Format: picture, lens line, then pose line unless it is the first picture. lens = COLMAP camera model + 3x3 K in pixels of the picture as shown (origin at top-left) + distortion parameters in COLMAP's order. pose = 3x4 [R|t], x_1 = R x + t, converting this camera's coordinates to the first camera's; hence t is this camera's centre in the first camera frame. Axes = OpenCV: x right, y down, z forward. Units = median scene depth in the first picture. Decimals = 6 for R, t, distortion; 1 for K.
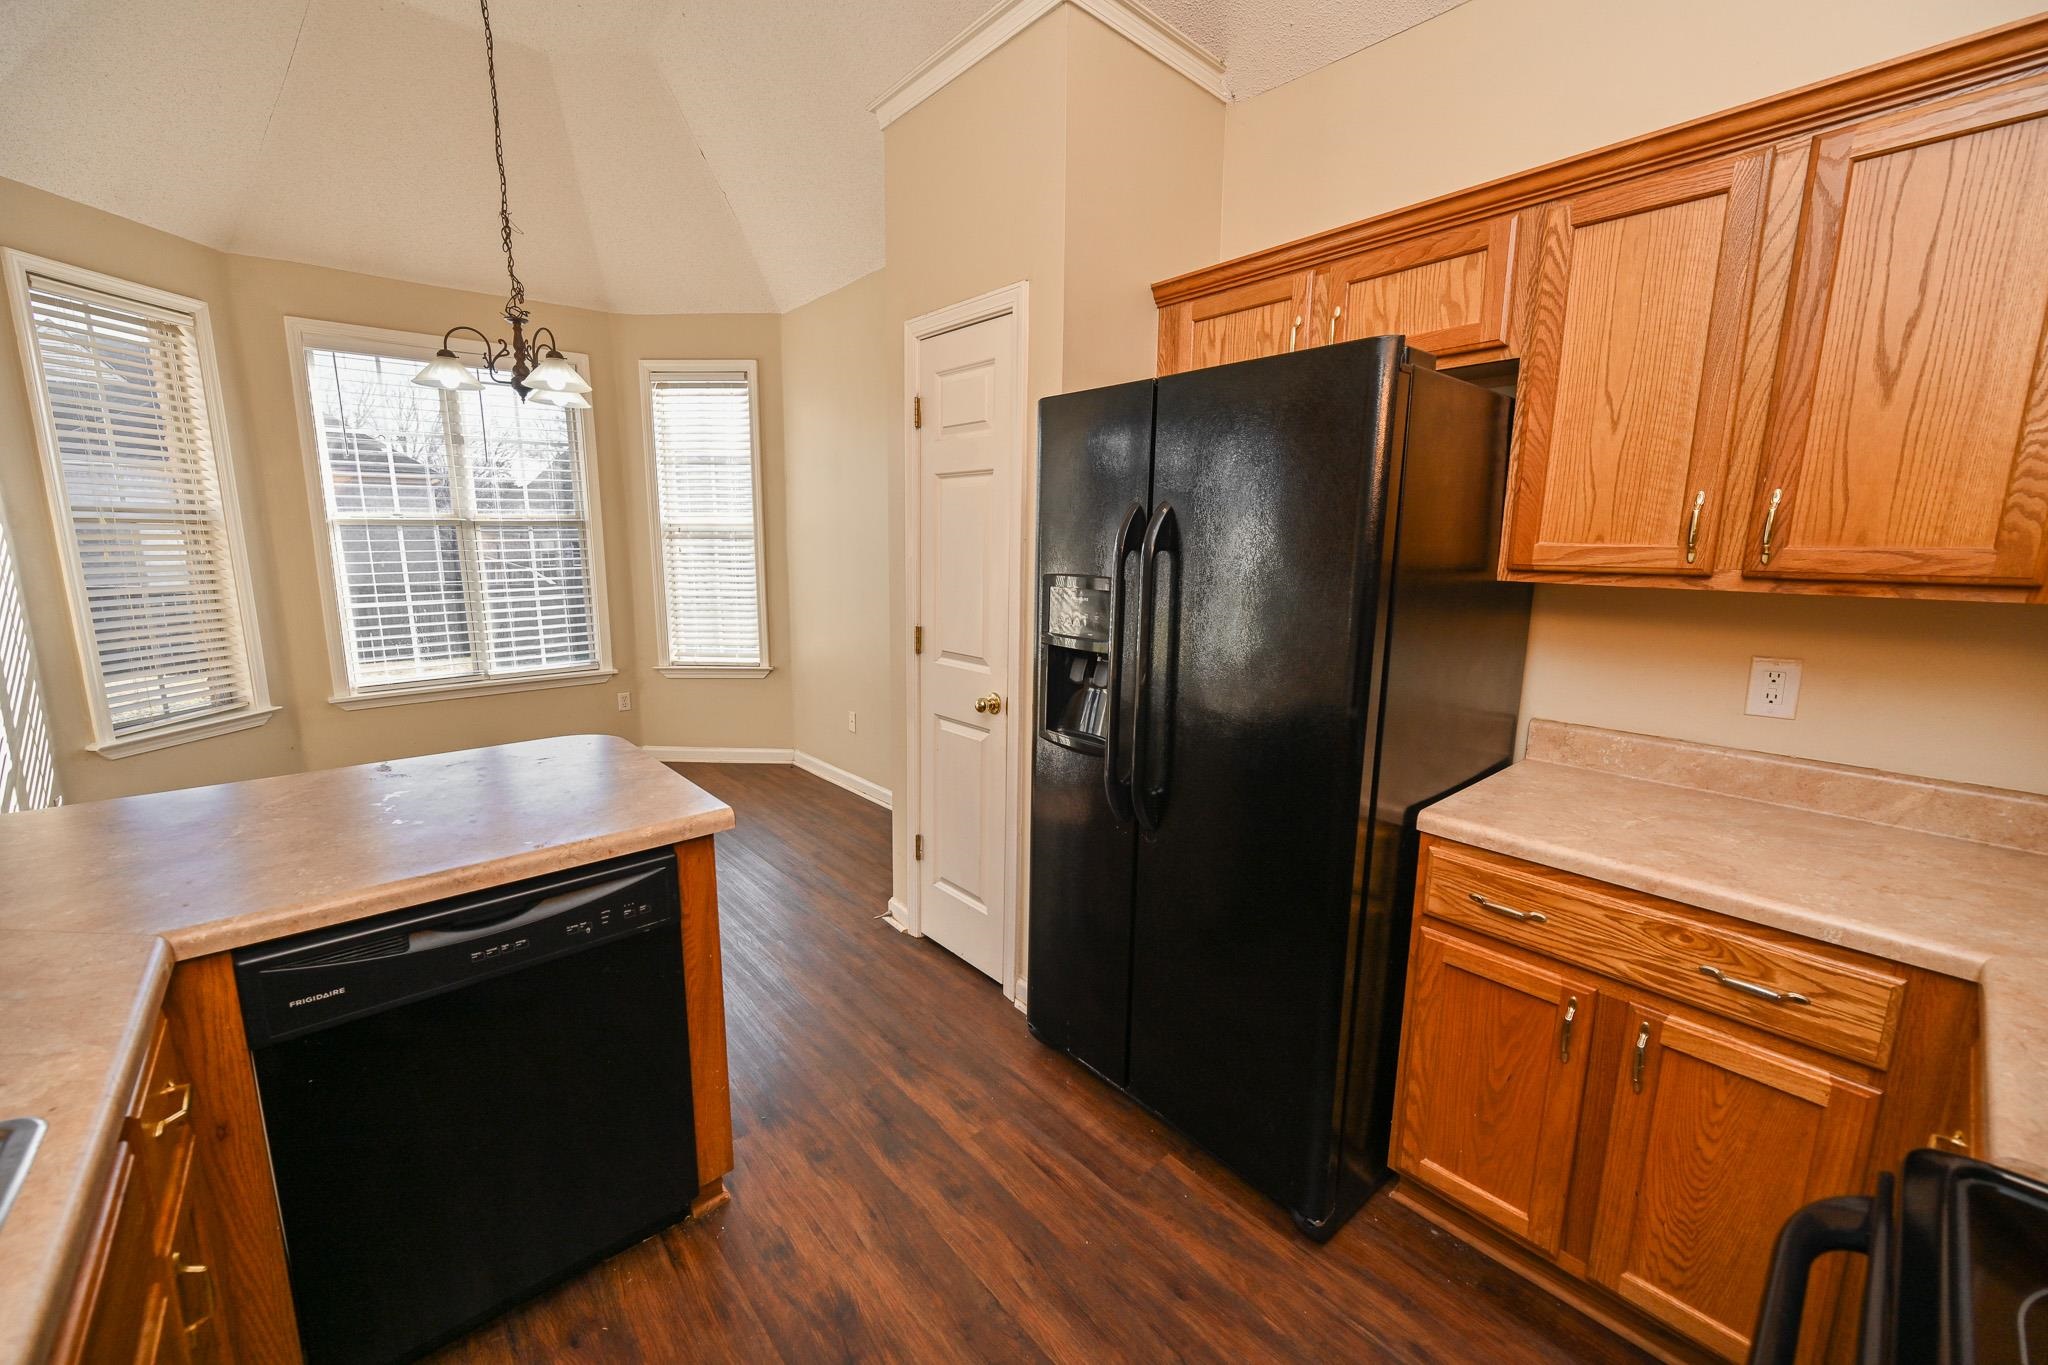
lens RADIAL K [[806.3, 0, 1015.1], [0, 806.3, 675.5], [0, 0, 1]] dist [0.002469, -0.000349]
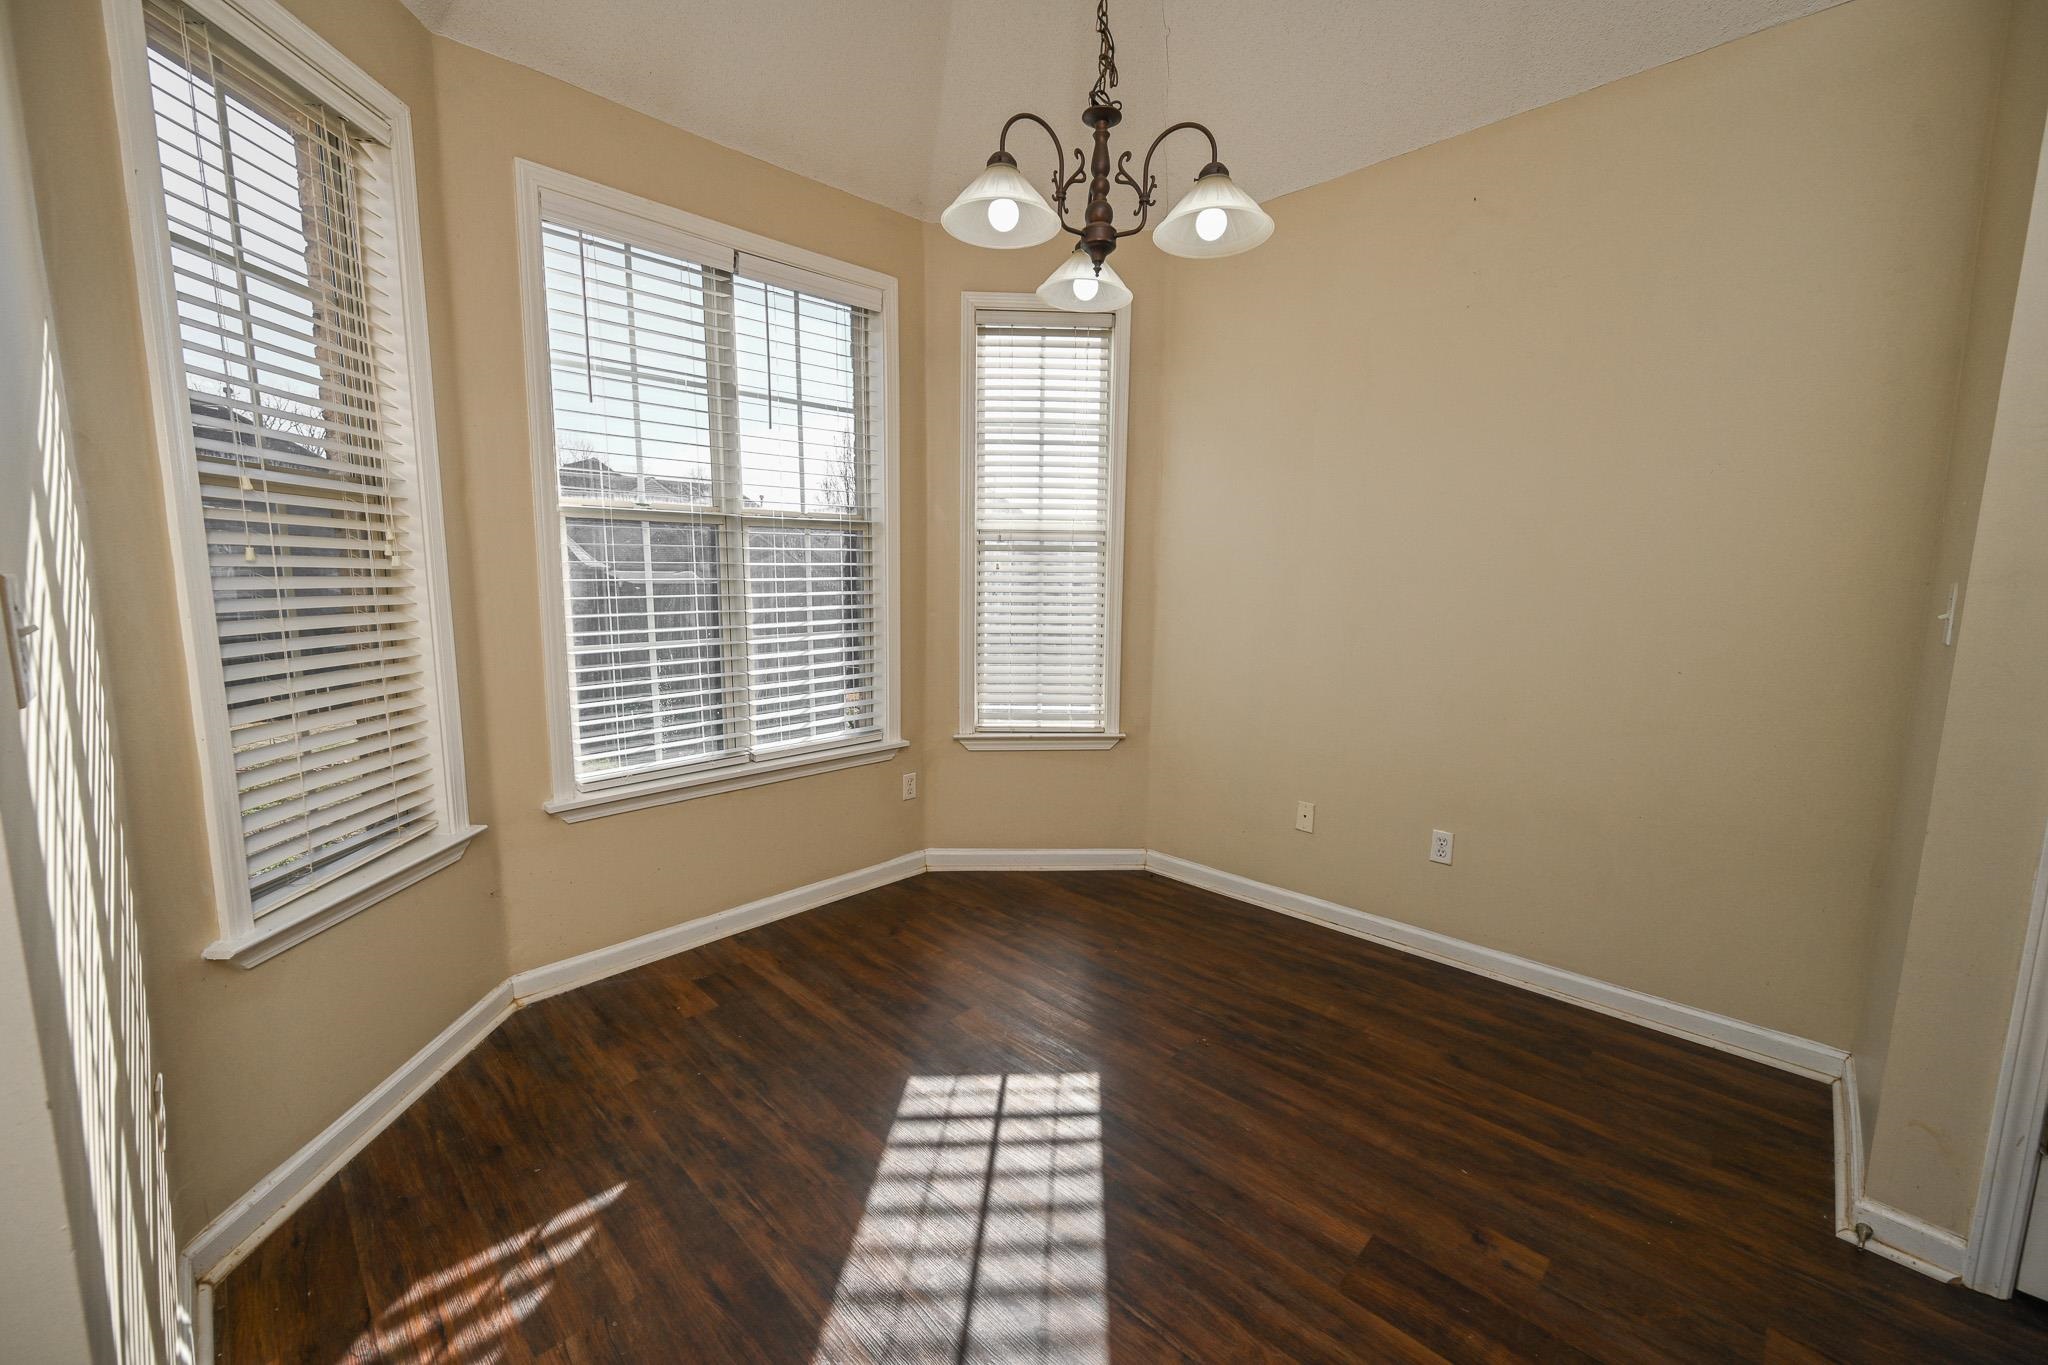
lens RADIAL K [[806.3, 0, 1013.1], [0, 806.3, 680.5], [0, 0, 1]] dist [0.002469, -0.000349]
pose [[0.996456, -0.008254, 0.083709, -0.537940], [0.011609, 0.999145, -0.039669, -0.035168], [-0.083310, 0.040500, 0.995700, 0.362482]]
